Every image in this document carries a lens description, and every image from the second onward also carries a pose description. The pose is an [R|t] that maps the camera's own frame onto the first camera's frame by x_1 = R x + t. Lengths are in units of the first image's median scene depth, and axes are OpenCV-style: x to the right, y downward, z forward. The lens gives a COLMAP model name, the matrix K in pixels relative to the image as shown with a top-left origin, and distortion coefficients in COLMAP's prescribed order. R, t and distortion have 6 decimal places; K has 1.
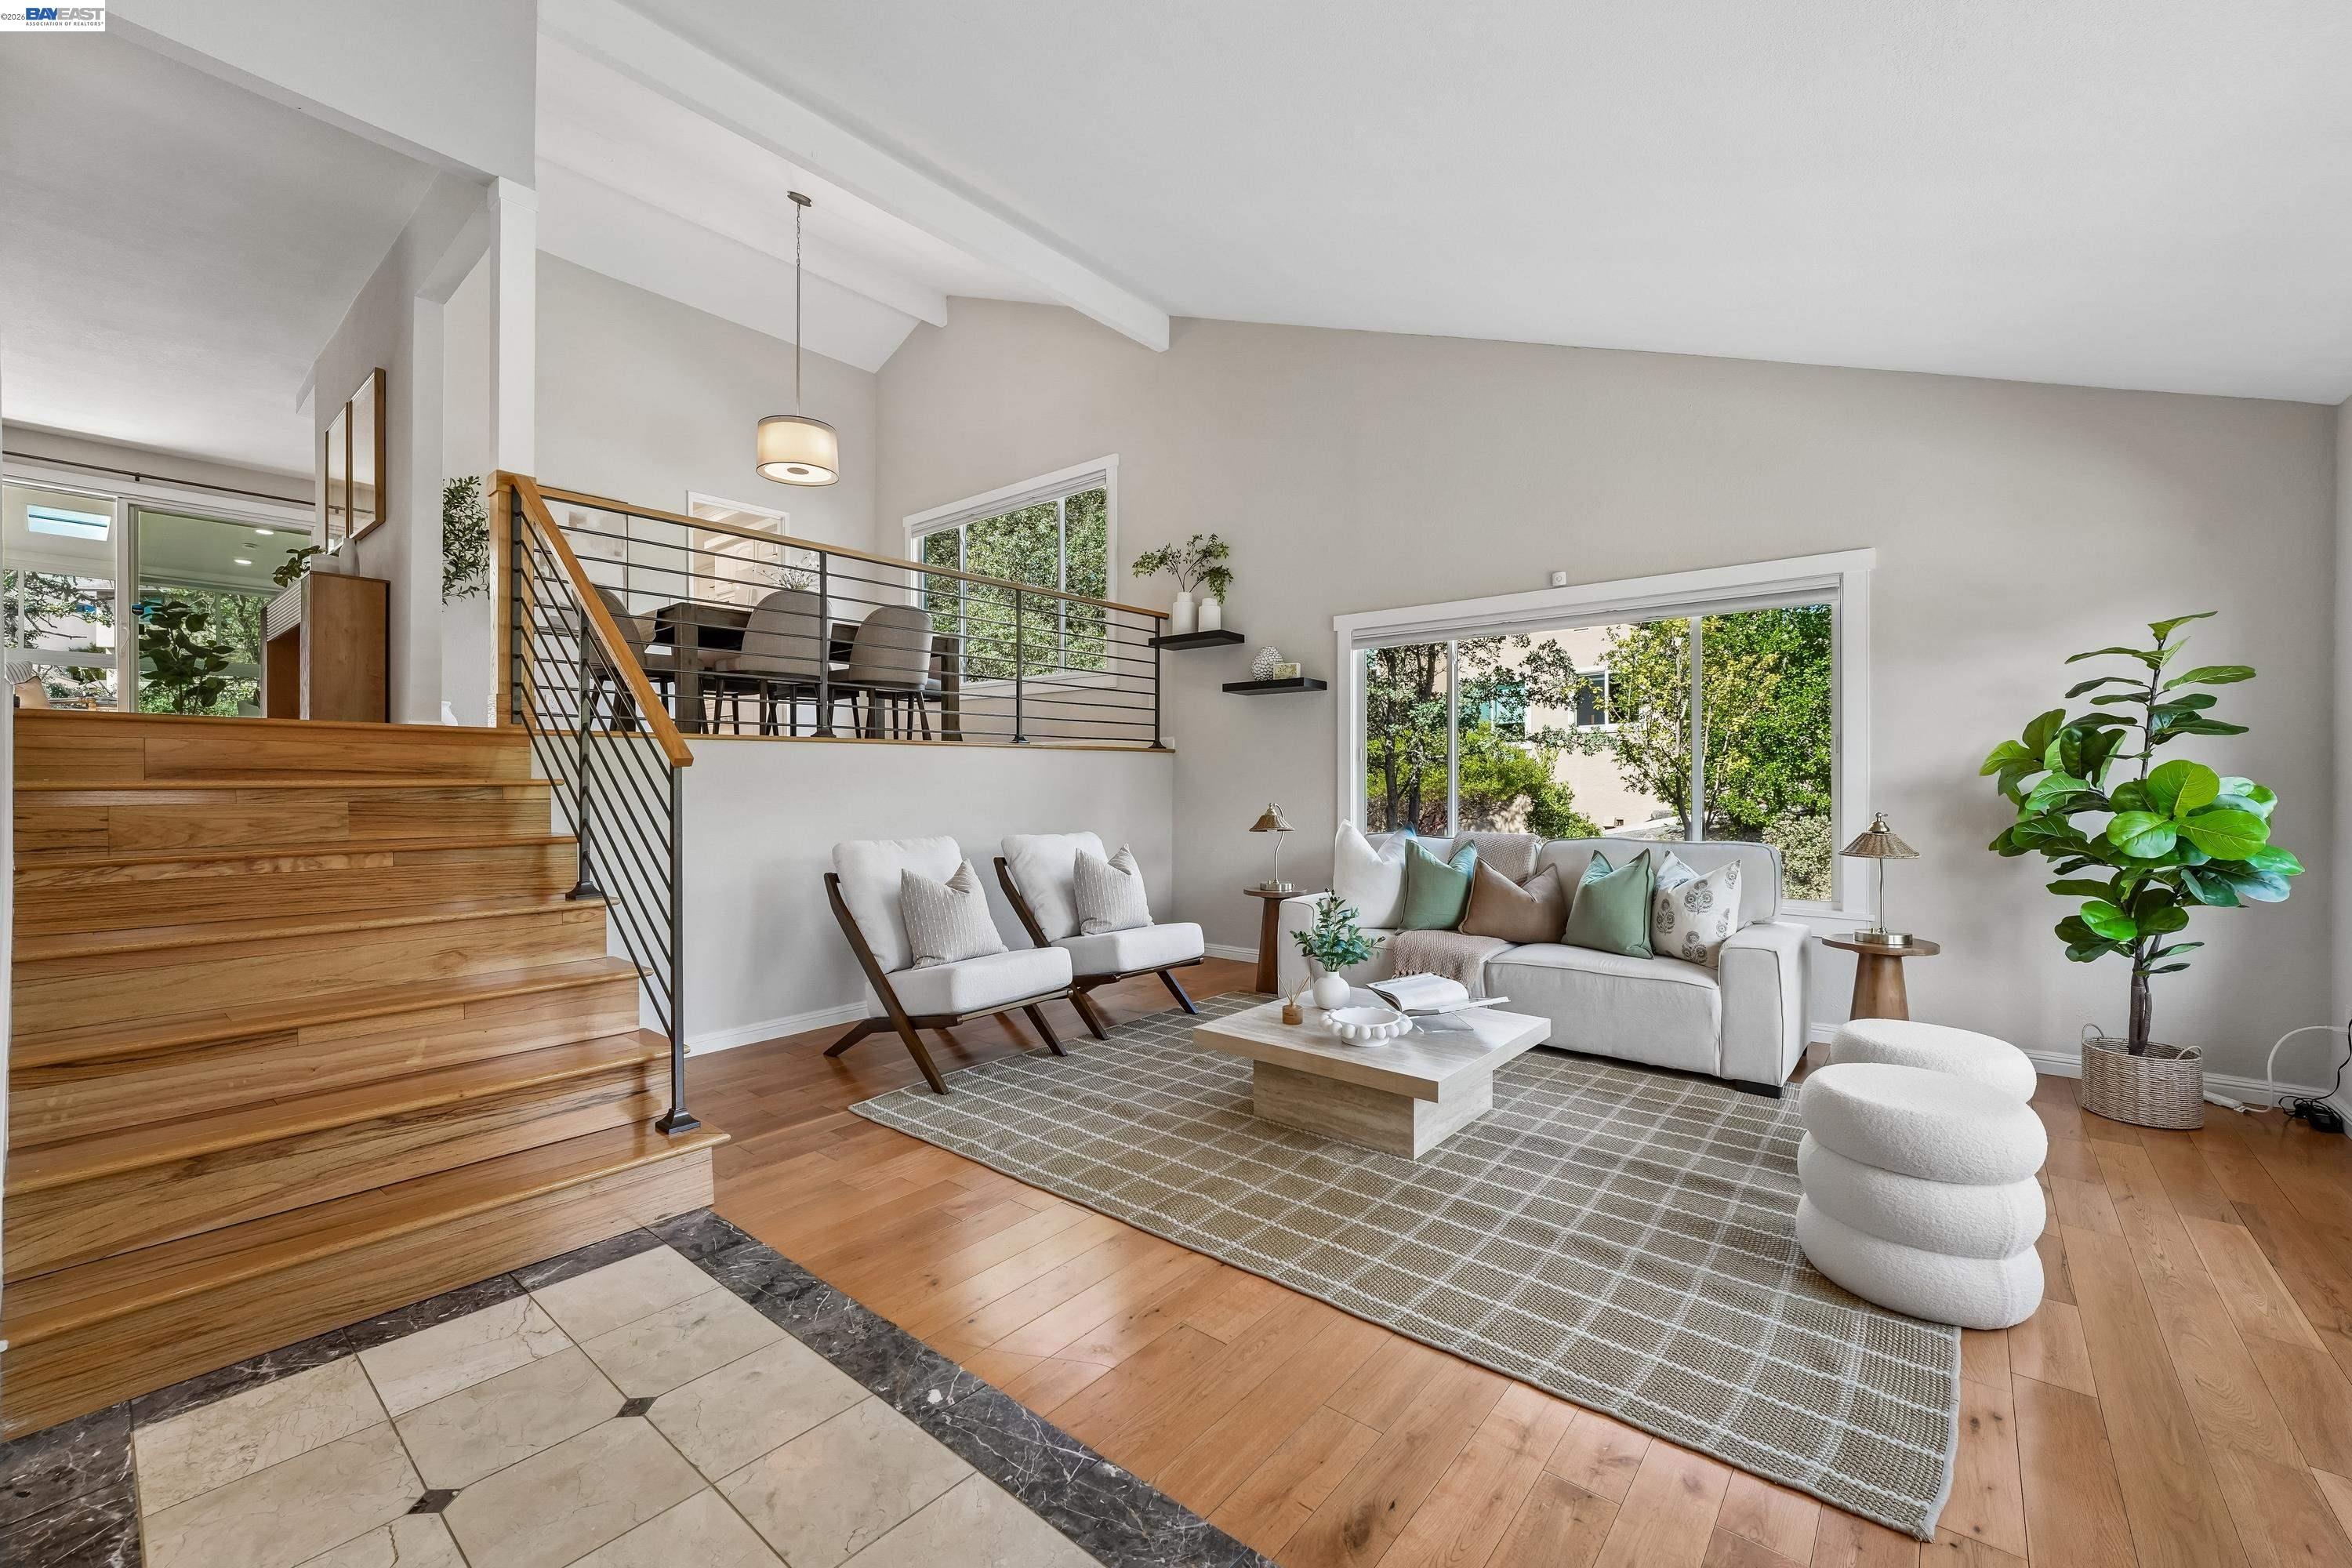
lens RADIAL K [[942.3, 0, 1168.7], [0, 942.3, 788.7], [0, 0, 1]] dist [-0.009667, -0.000013]
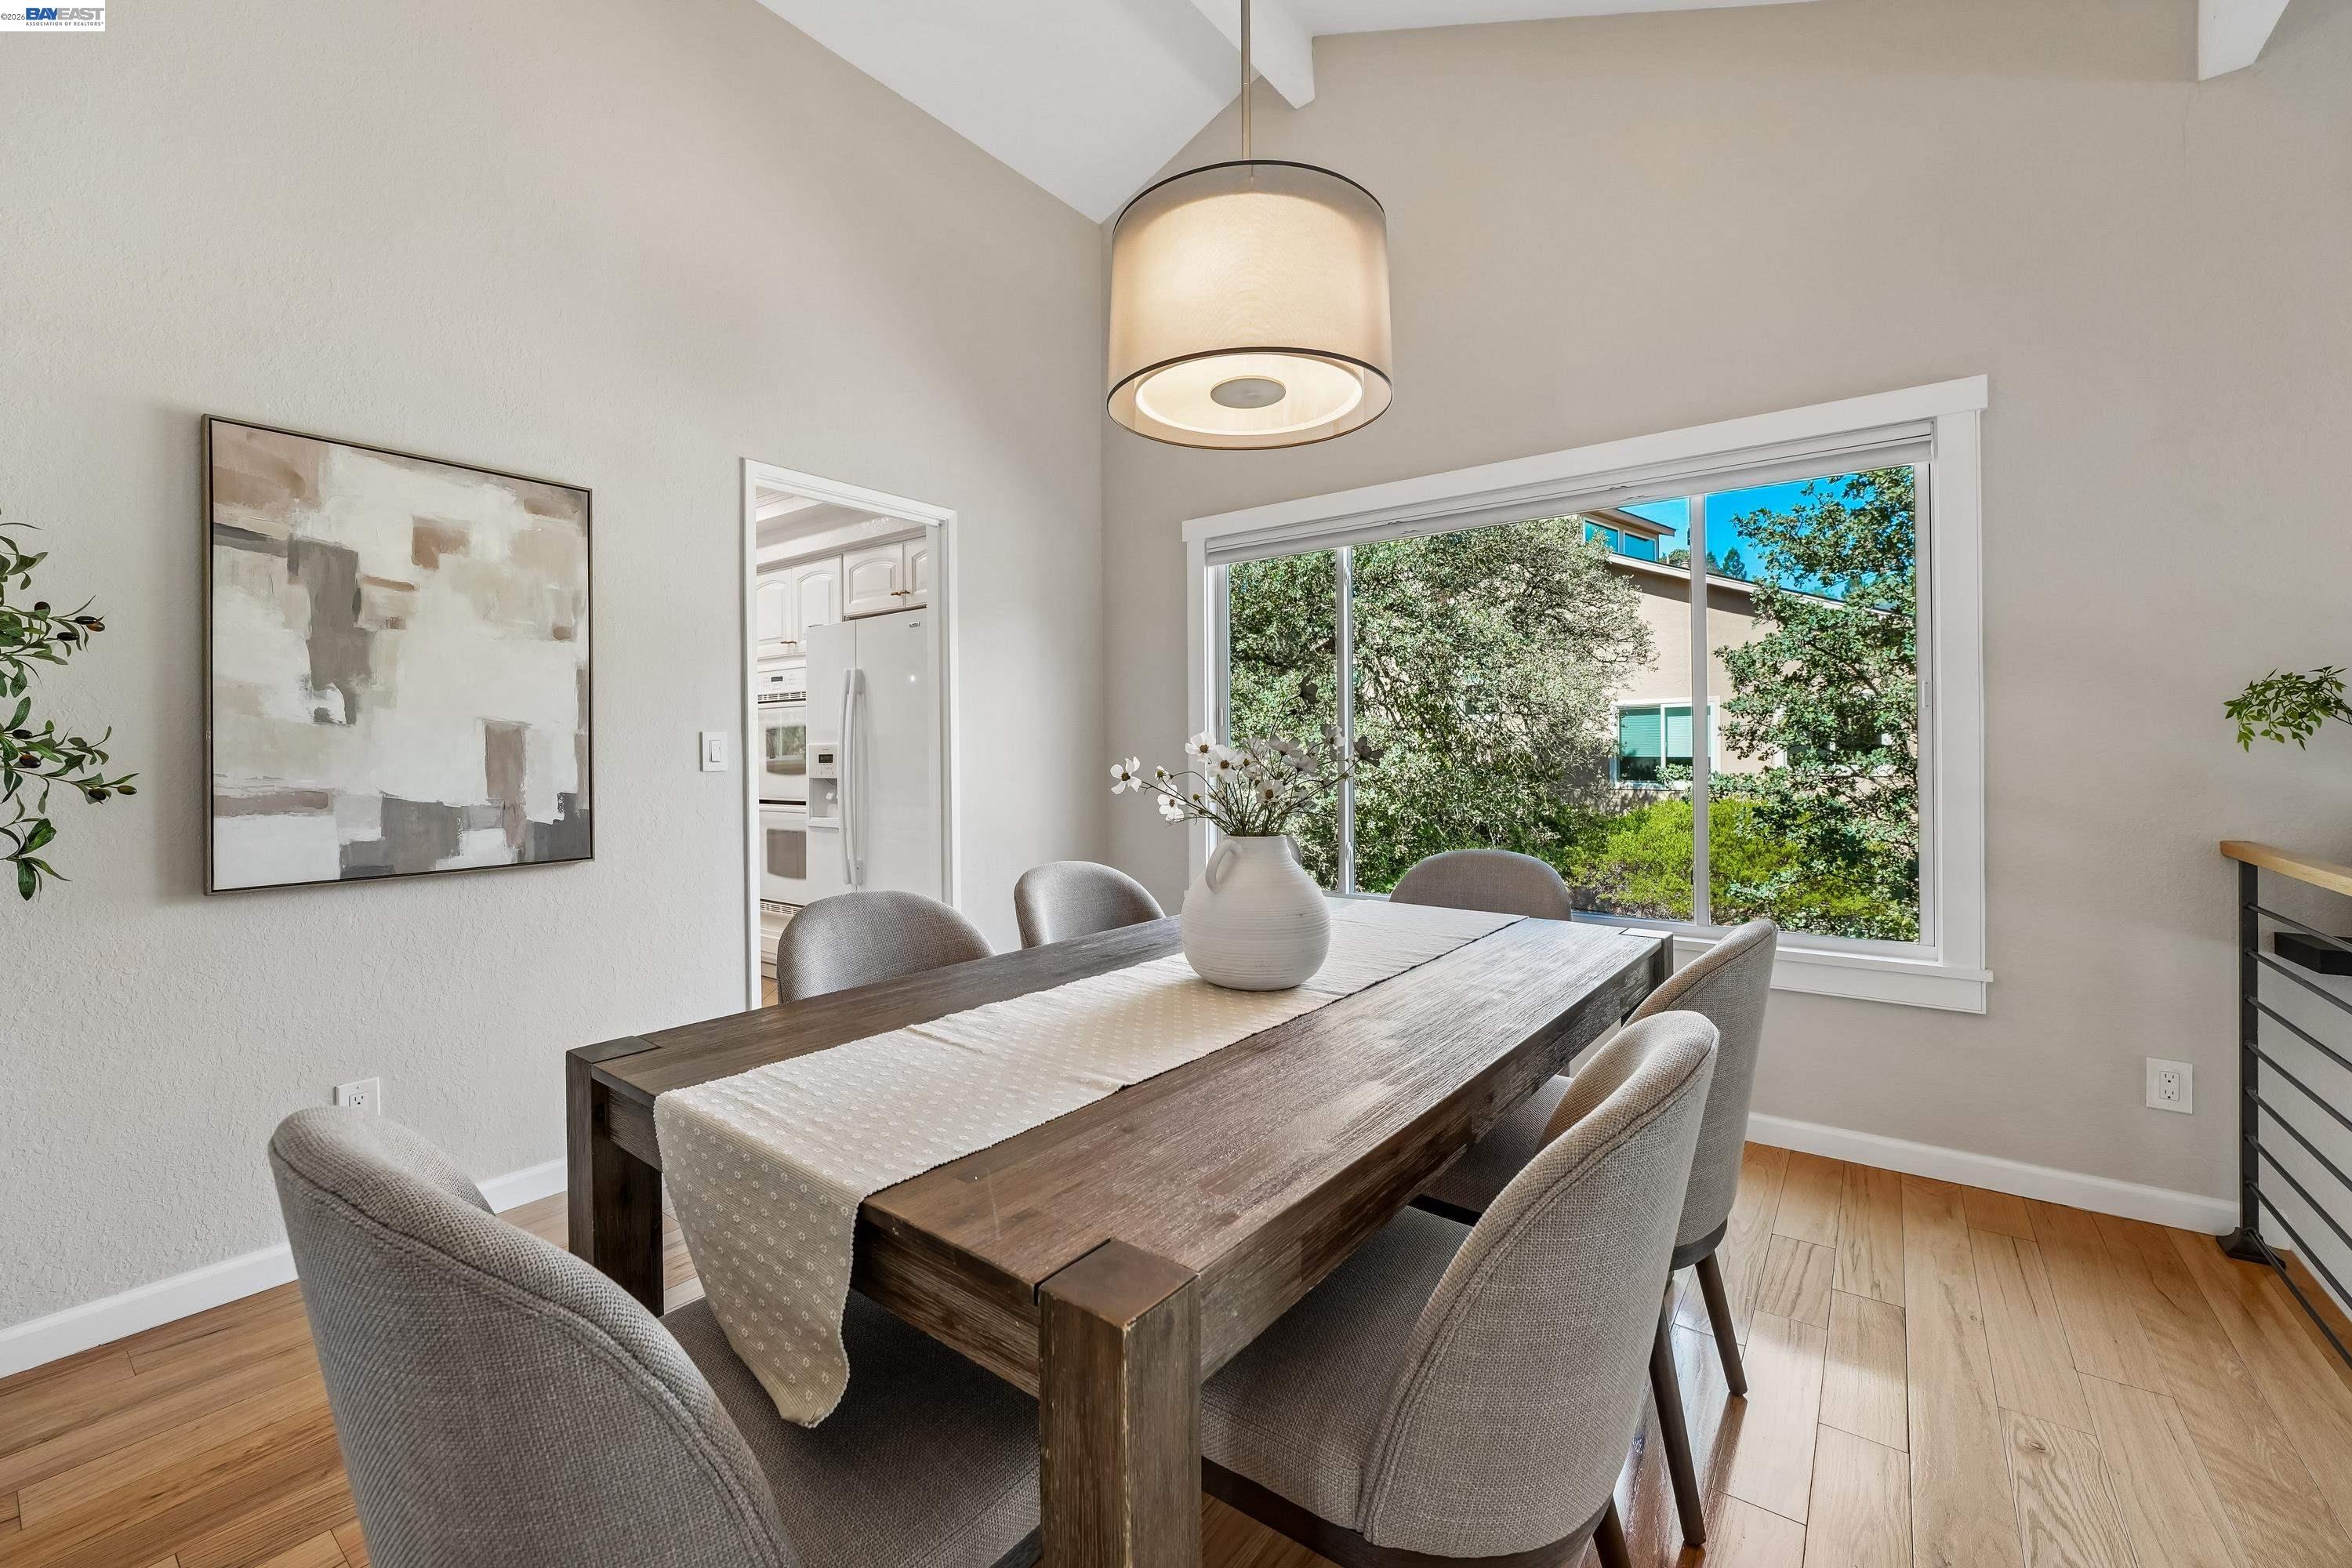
lens RADIAL K [[950.4, 0, 1168.6], [0, 950.4, 759.7], [0, 0, 1]] dist [-0.010187, 0.000020]
pose [[0.998565, -0.005651, 0.053258, -0.722118], [0.006144, 0.999940, -0.009111, -0.380686], [-0.053203, 0.009426, 0.998539, 1.211243]]
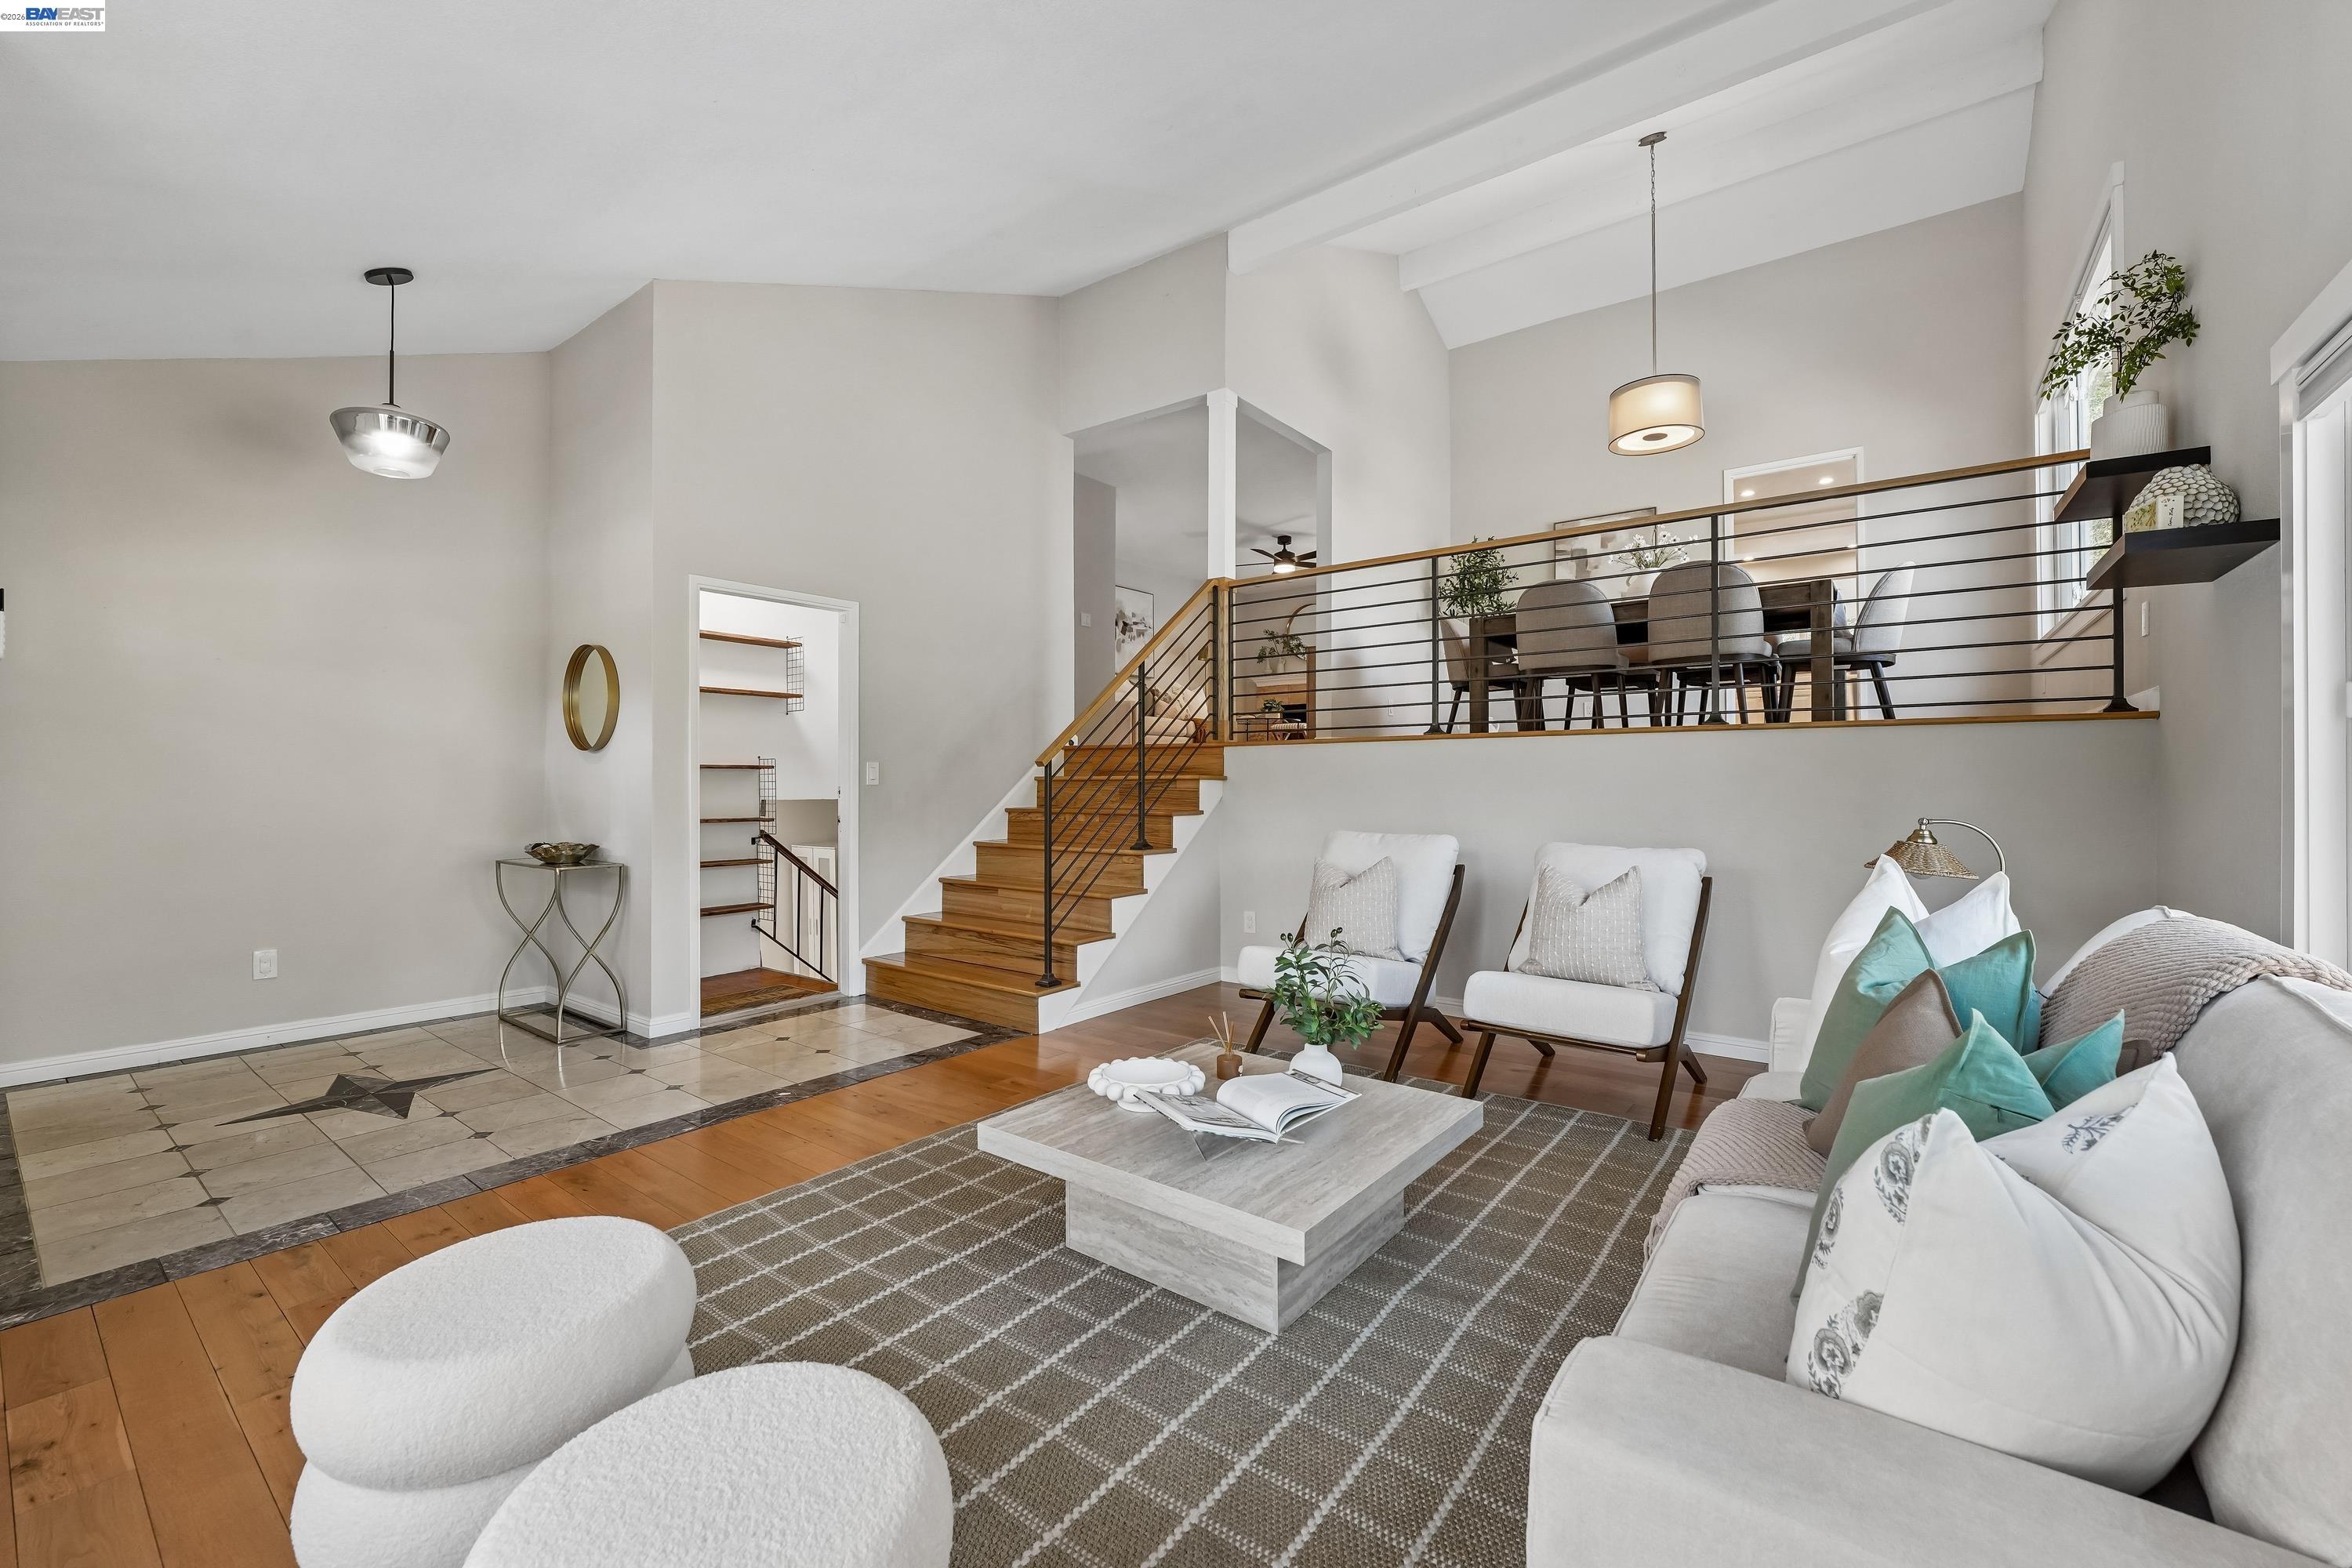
lens RADIAL K [[949.9, 0, 1165.3], [0, 949.9, 786.0], [0, 0, 1]] dist [-0.009534, 0.000015]
pose [[0.043620, 0.005523, -0.999033, 0.834575], [-0.010519, 0.999932, 0.005068, -0.000191], [0.998993, 0.010288, 0.043675, 0.818544]]
